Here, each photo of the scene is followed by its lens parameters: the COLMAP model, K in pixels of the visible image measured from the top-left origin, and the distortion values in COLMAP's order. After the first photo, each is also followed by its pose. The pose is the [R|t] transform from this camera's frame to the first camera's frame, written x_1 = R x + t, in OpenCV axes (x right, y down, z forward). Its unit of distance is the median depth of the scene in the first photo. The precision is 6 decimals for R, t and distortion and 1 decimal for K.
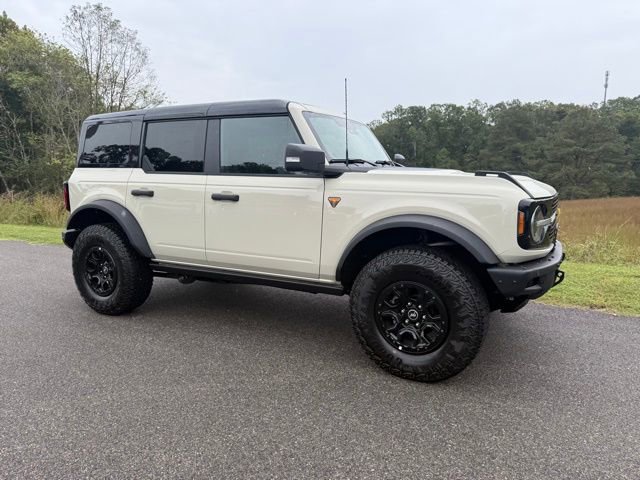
lens RADIAL K [[454.5, 0, 323.4], [0, 454.5, 239.7], [0, 0, 1]] dist [0.027086, -0.032658]
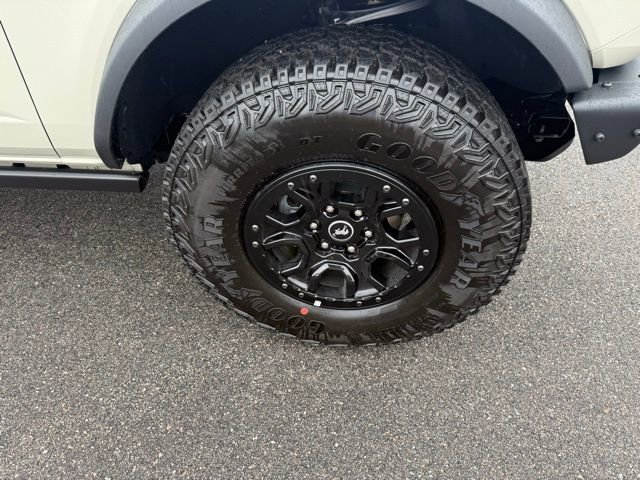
lens RADIAL K [[436.5, 0, 320.1], [0, 436.5, 240.7], [0, 0, 1]] dist [0.040406, -0.003614]
pose [[0.920178, -0.271998, 0.281585, 0.057378], [0.079107, 0.833586, 0.546695, -0.031059], [-0.383426, -0.480781, 0.788565, 0.570192]]
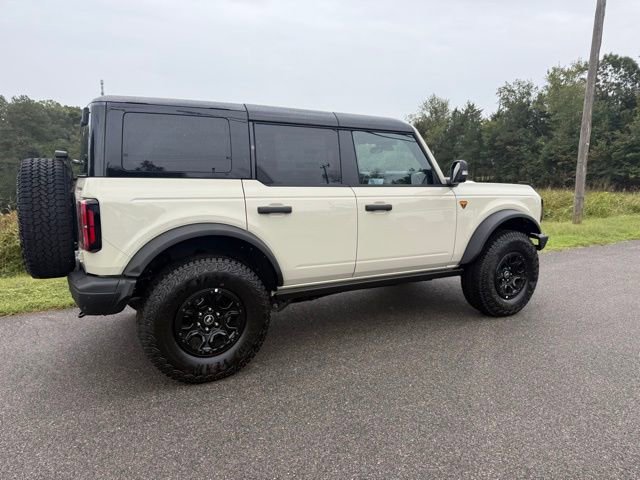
lens RADIAL K [[454.5, 0, 321.9], [0, 454.5, 242.4], [0, 0, 1]] dist [0.027086, -0.032658]
pose [[0.544624, -0.120111, 0.830035, -1.158966], [0.120212, 0.990652, 0.064477, -0.096220], [-0.830020, 0.064664, 0.553972, 0.531624]]
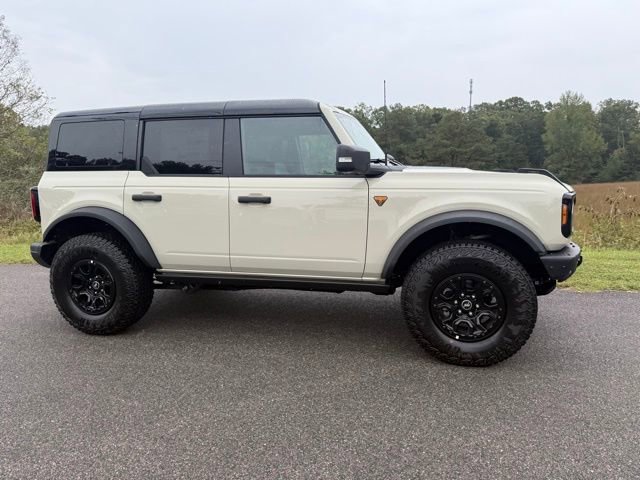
lens RADIAL K [[454.5, 0, 324.0], [0, 454.5, 236.6], [0, 0, 1]] dist [0.027086, -0.032658]
pose [[0.971406, -0.046772, 0.232773, -0.297800], [0.048440, 0.998825, -0.001450, -0.006918], [-0.232432, 0.012685, 0.972530, 0.032876]]
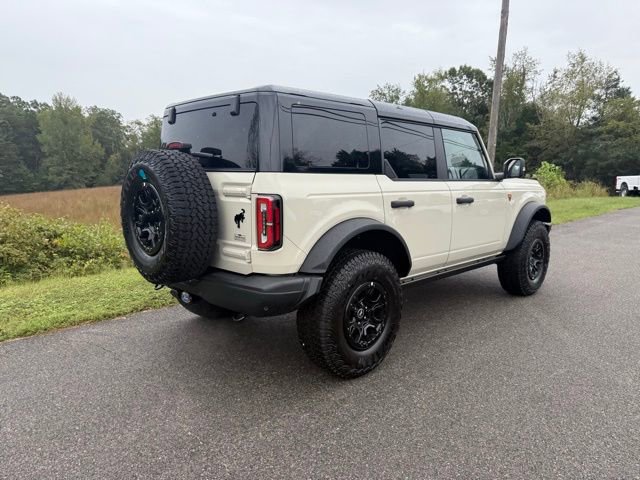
lens RADIAL K [[454.5, 0, 321.8], [0, 454.5, 242.4], [0, 0, 1]] dist [0.027086, -0.032658]
pose [[0.299030, -0.142073, 0.943608, -1.399453], [0.133331, 0.985375, 0.106109, -0.157397], [-0.944883, 0.094082, 0.313599, 0.984553]]
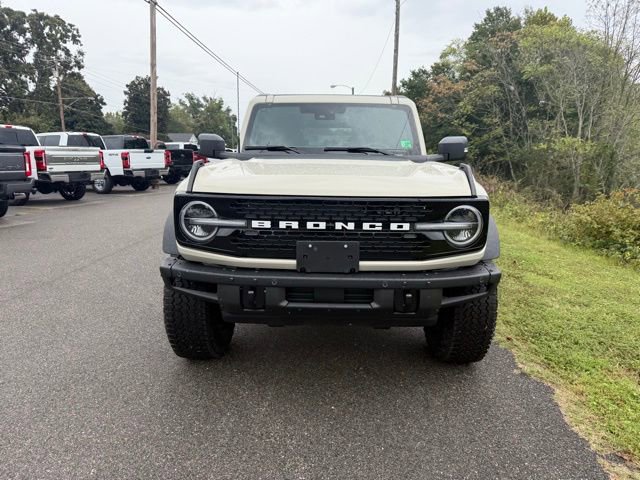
lens RADIAL K [[454.5, 0, 320.3], [0, 454.5, 237.0], [0, 0, 1]] dist [0.027086, -0.032658]
pose [[0.454905, 0.169283, -0.874302, 1.018794], [-0.144758, 0.982765, 0.114966, -0.105875], [0.878696, 0.074264, 0.471570, 0.602925]]
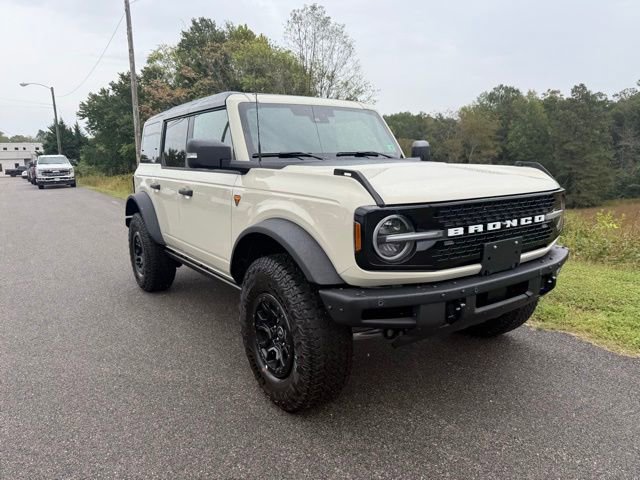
lens RADIAL K [[454.5, 0, 322.3], [0, 454.5, 244.5], [0, 0, 1]] dist [0.027086, -0.032658]
pose [[0.889458, 0.067661, -0.451980, 0.532525], [-0.048027, 0.997342, 0.054788, -0.045283], [0.454486, -0.027025, 0.890344, 0.210707]]
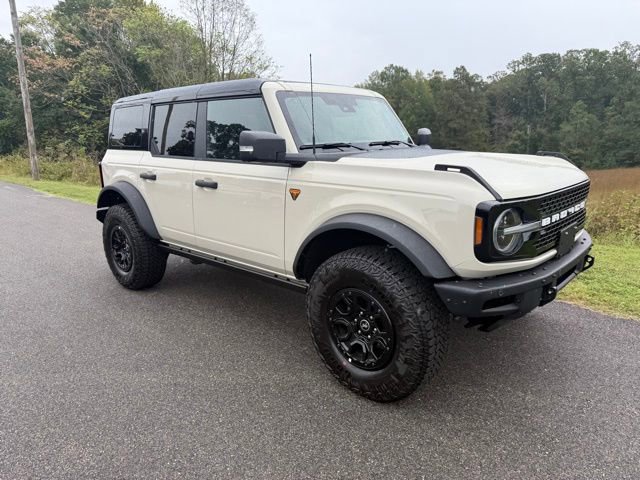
lens RADIAL K [[454.5, 0, 317.1], [0, 454.5, 239.8], [0, 0, 1]] dist [0.027086, -0.032658]
pose [[0.966563, 0.040440, -0.253219, 0.264339], [-0.018831, 0.996014, 0.087187, -0.062978], [0.255736, -0.079503, 0.963472, 0.107005]]
